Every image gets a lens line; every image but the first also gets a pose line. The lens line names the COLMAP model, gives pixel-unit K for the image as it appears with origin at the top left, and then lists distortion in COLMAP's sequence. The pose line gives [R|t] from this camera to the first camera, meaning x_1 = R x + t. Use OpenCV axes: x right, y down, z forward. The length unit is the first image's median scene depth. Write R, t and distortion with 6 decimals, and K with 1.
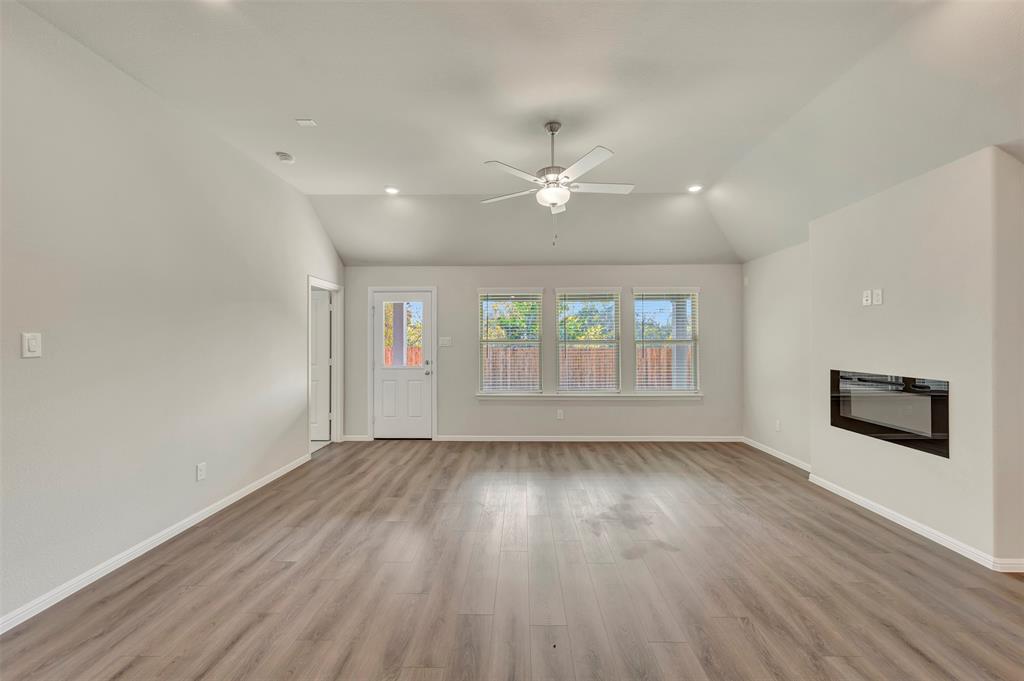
lens RADIAL K [[407.5, 0, 514.9], [0, 407.5, 338.7], [0, 0, 1]] dist [0.002805, -0.000750]
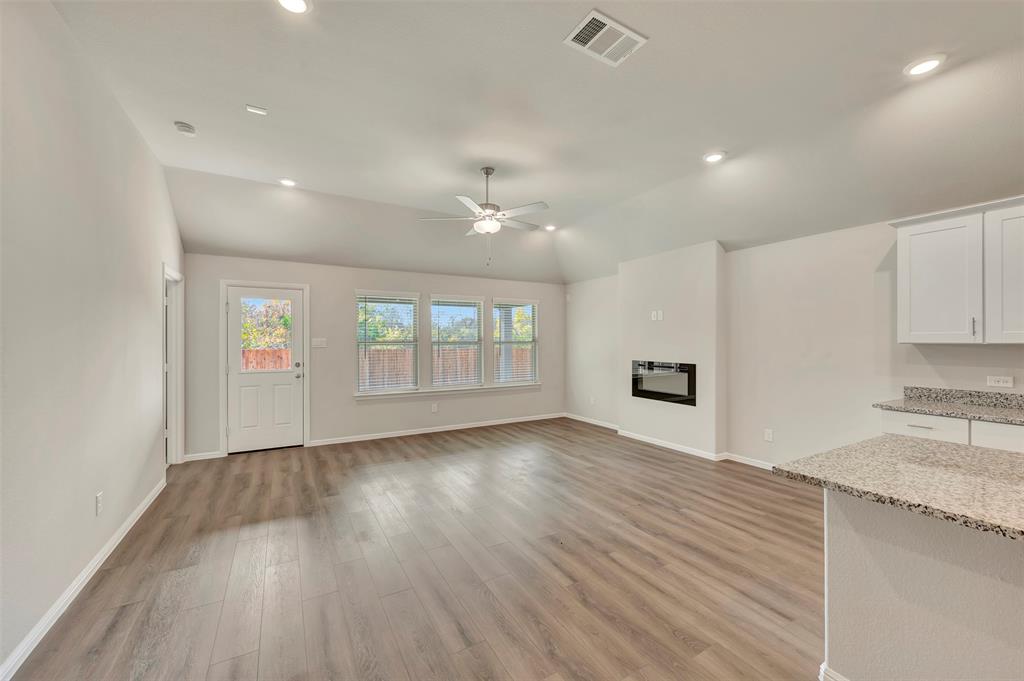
lens RADIAL K [[407.5, 0, 518.2], [0, 407.5, 342.3], [0, 0, 1]] dist [0.002805, -0.000750]
pose [[0.855124, -0.000567, 0.518422, -0.347914], [-0.002602, 0.999982, 0.005385, -0.000467], [-0.518416, -0.005954, 0.855108, -0.089151]]
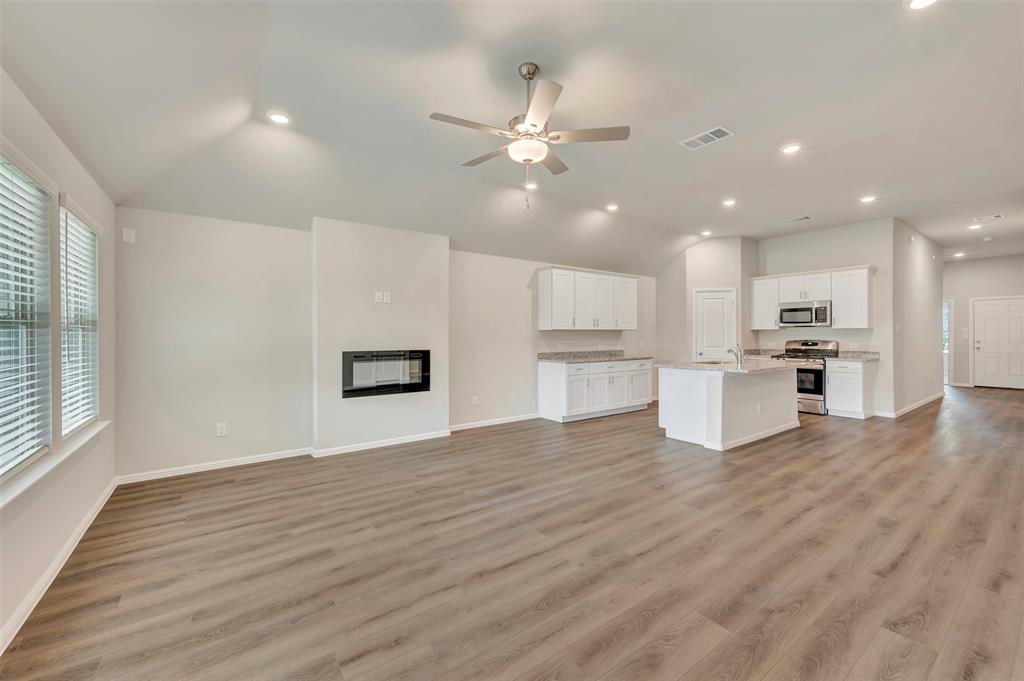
lens RADIAL K [[407.5, 0, 519.0], [0, 407.5, 336.4], [0, 0, 1]] dist [0.002805, -0.000750]
pose [[-0.604900, 0.003264, 0.796295, -0.420508], [0.002273, 0.999995, -0.002372, 0.029928], [-0.796298, 0.000375, -0.604904, 1.121136]]
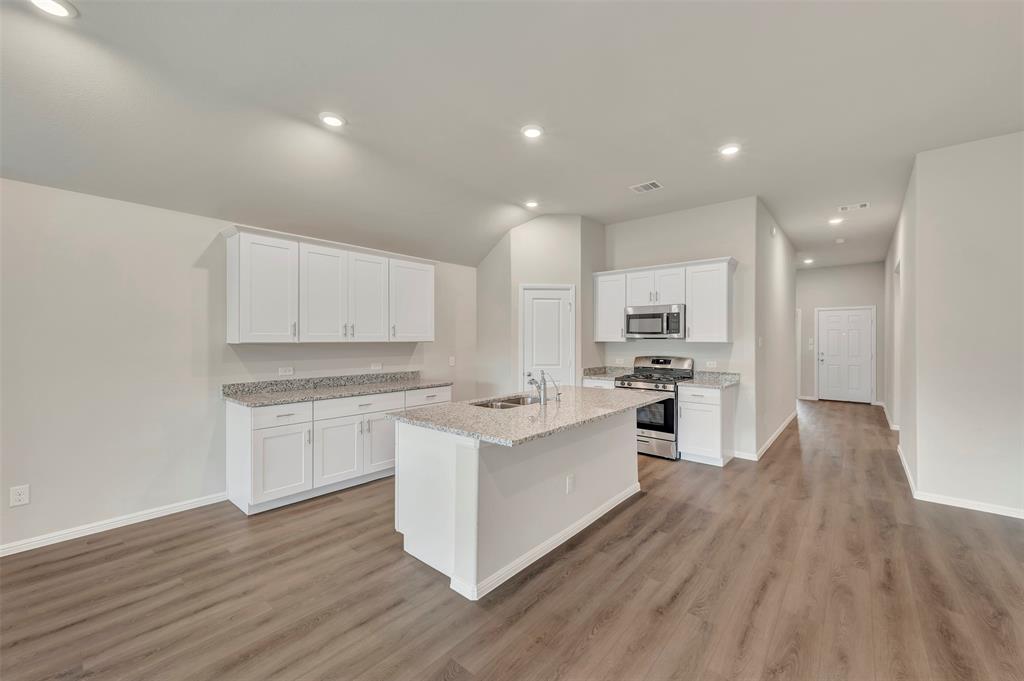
lens RADIAL K [[407.5, 0, 513.5], [0, 407.5, 339.1], [0, 0, 1]] dist [0.002805, -0.000750]
pose [[-0.772828, 0.000932, 0.634615, -0.263454], [-0.002892, 0.999983, -0.004991, -0.001534], [-0.634609, -0.005693, -0.772812, 0.451749]]
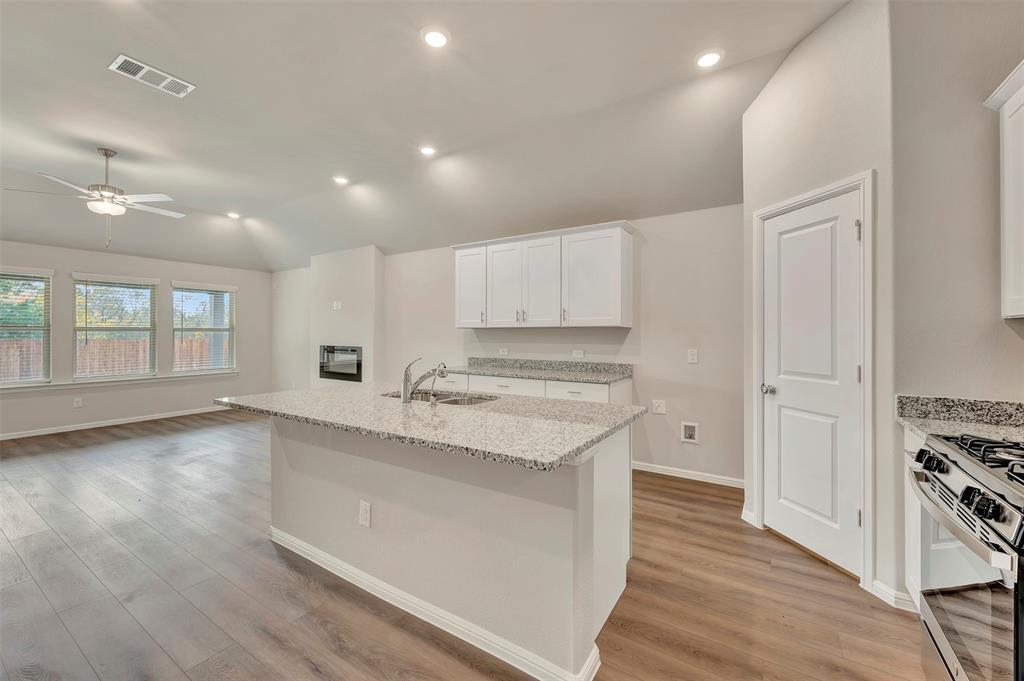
lens RADIAL K [[407.5, 0, 514.4], [0, 407.5, 331.0], [0, 0, 1]] dist [0.002805, -0.000750]
pose [[0.520584, 0.007761, 0.853775, -0.233260], [-0.006546, 0.999966, -0.005098, 0.016223], [-0.853785, -0.002934, 0.520617, -0.514820]]
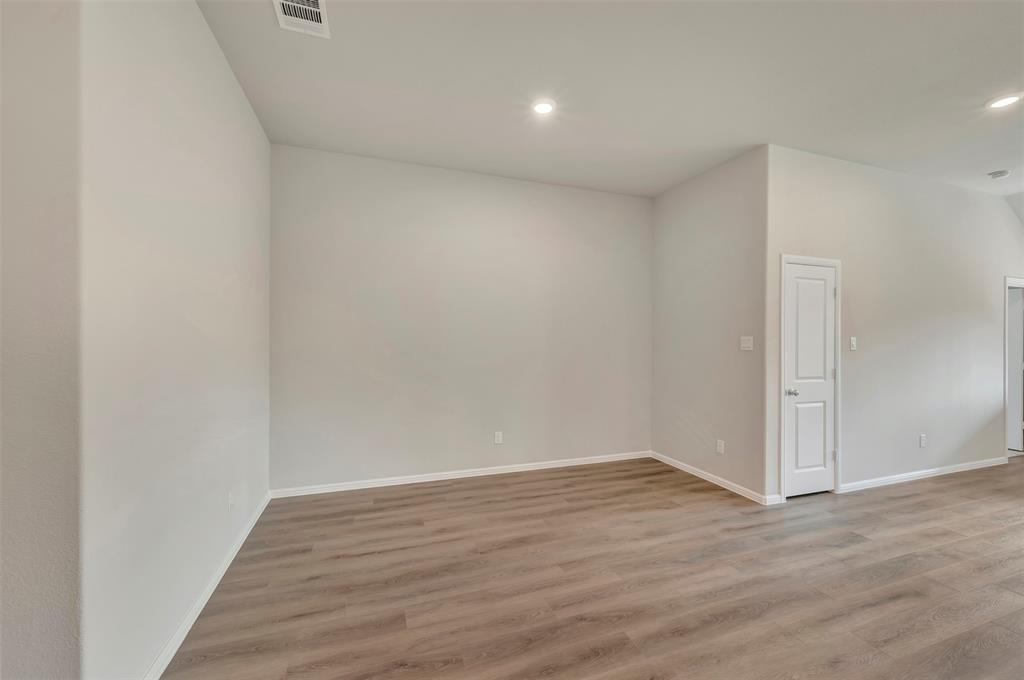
lens RADIAL K [[407.5, 0, 515.1], [0, 407.5, 341.7], [0, 0, 1]] dist [0.002805, -0.000750]
pose [[0.353027, 0.001475, -0.935612, 0.003412], [0.000452, 0.999998, 0.001747, 0.000946], [0.935613, -0.001040, 0.353025, -0.509504]]
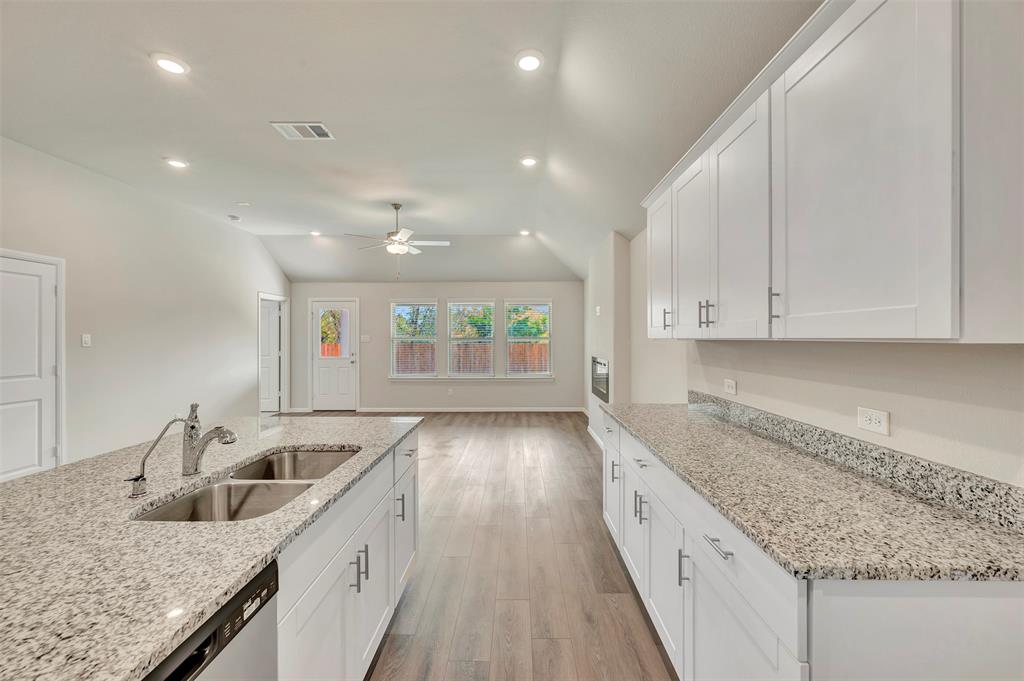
lens RADIAL K [[407.5, 0, 514.5], [0, 407.5, 335.4], [0, 0, 1]] dist [0.002805, -0.000750]
pose [[0.999929, -0.001158, 0.011837, 0.394979], [0.001167, 0.999999, -0.000783, -0.002594], [-0.011836, 0.000796, 0.999930, -0.458361]]
